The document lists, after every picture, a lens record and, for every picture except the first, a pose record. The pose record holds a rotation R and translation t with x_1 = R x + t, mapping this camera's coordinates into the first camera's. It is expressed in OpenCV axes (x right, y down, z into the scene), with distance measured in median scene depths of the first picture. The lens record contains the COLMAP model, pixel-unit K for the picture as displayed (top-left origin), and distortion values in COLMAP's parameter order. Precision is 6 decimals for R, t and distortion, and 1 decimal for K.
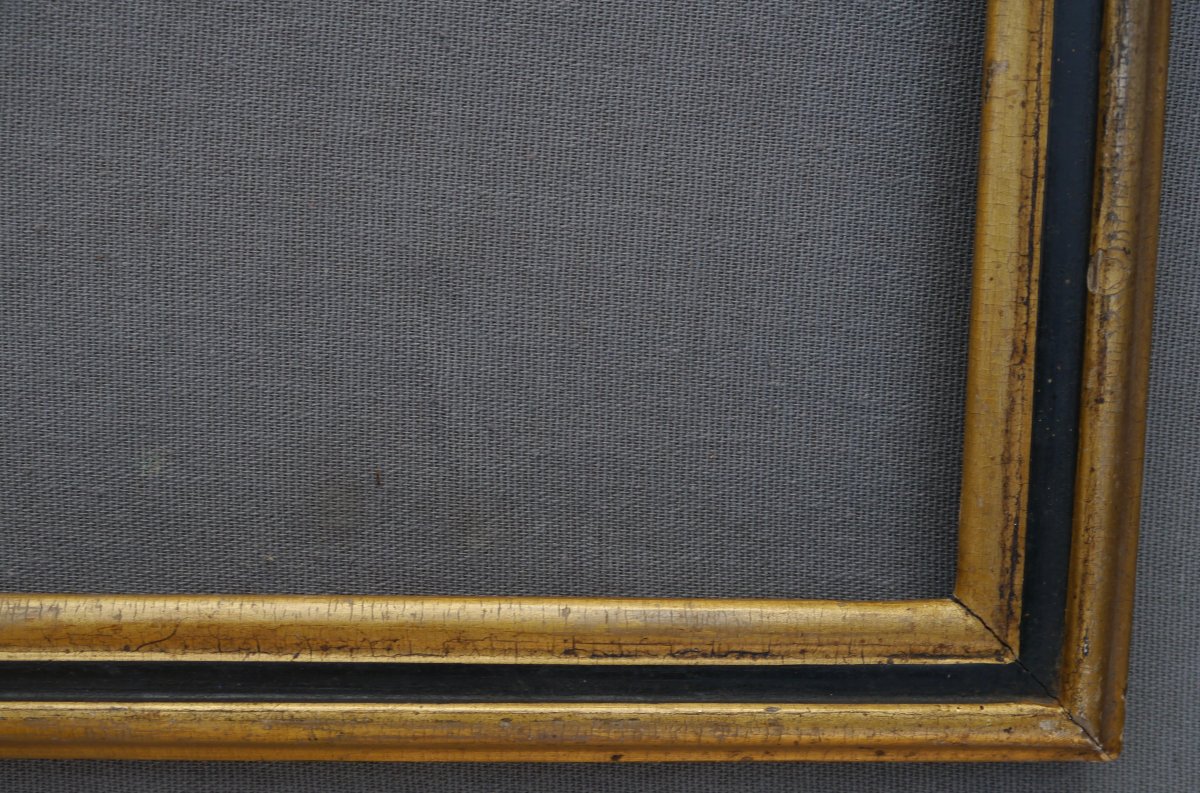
lens RADIAL K [[1750.4, 0, 597.1], [0, 1750.4, 407.8], [0, 0, 1]] dist [-0.027293, 0.000000]
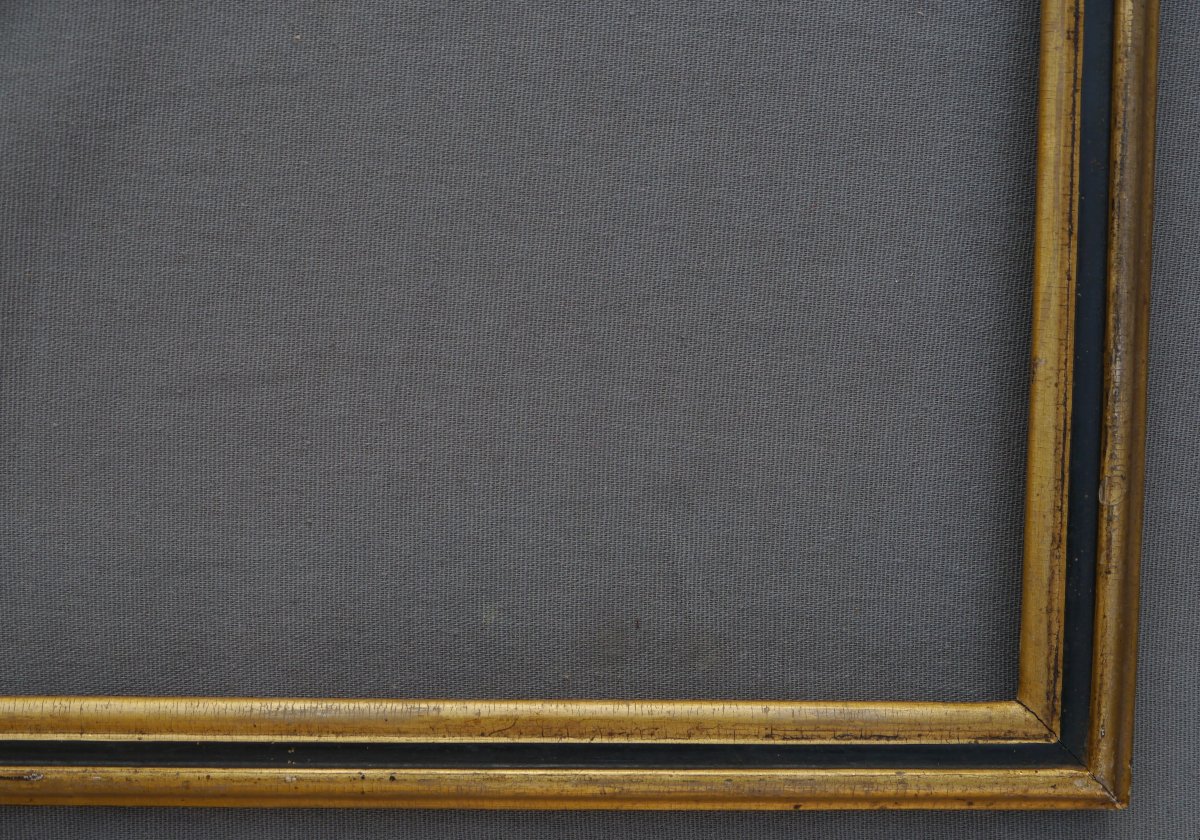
lens RADIAL K [[1977.4, 0, 599.9], [0, 1977.4, 410.2], [0, 0, 1]] dist [-0.038836, 0.000000]
pose [[0.999962, -0.003725, -0.007826, -0.150275], [0.003226, 0.998016, -0.062885, -0.038448], [0.008045, 0.062857, 0.997990, -0.759824]]
